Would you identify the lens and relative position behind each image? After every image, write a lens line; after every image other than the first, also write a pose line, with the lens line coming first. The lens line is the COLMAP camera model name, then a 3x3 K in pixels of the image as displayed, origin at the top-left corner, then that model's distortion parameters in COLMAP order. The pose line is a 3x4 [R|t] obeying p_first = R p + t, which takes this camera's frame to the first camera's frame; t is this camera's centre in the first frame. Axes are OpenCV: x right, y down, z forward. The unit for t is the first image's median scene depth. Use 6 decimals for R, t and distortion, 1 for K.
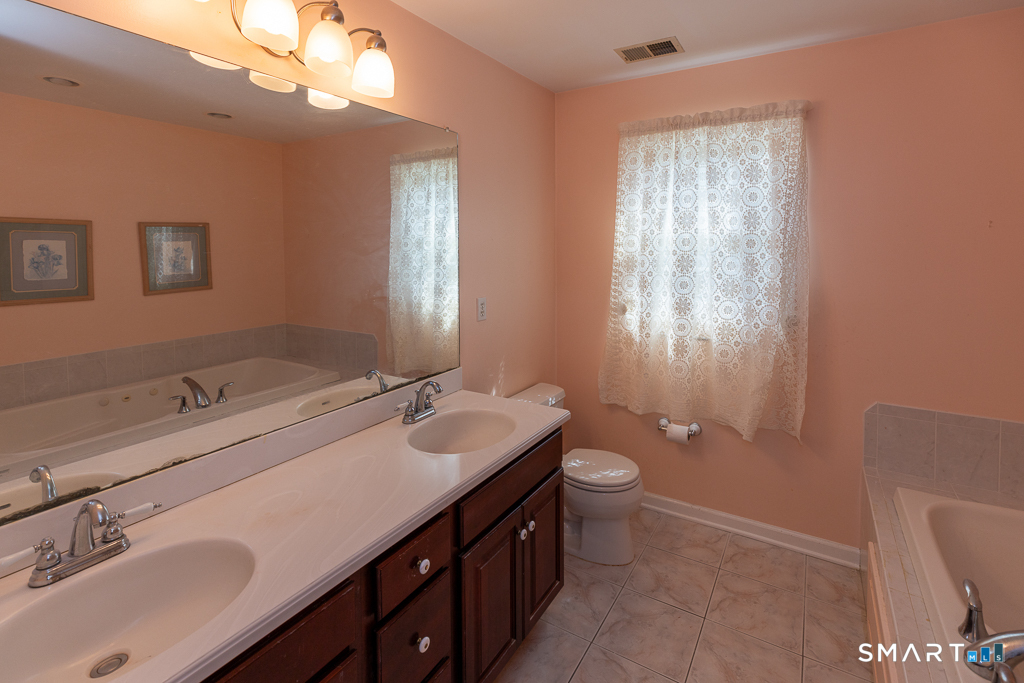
lens RADIAL K [[481.9, 0, 530.2], [0, 481.9, 265.0], [0, 0, 1]] dist [0.006042, -0.000124]
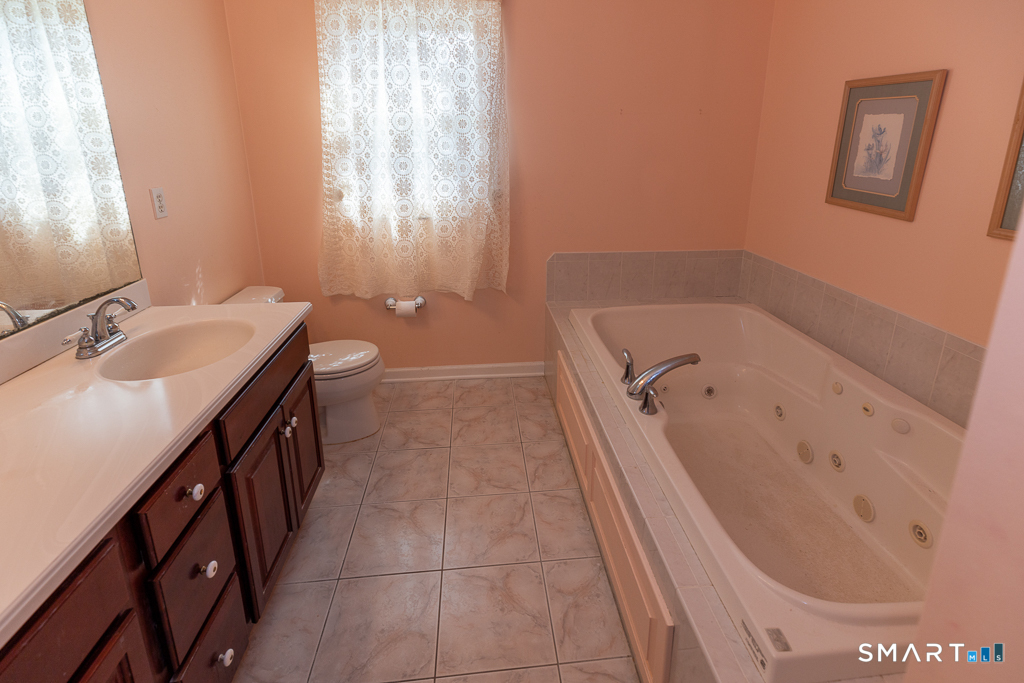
lens RADIAL K [[481.9, 0, 530.2], [0, 481.9, 265.0], [0, 0, 1]] dist [0.006042, -0.000124]
pose [[0.795055, -0.146543, 0.588568, -0.098514], [0.016887, 0.975346, 0.220033, 0.028095], [-0.606302, -0.164999, 0.777929, 0.024036]]
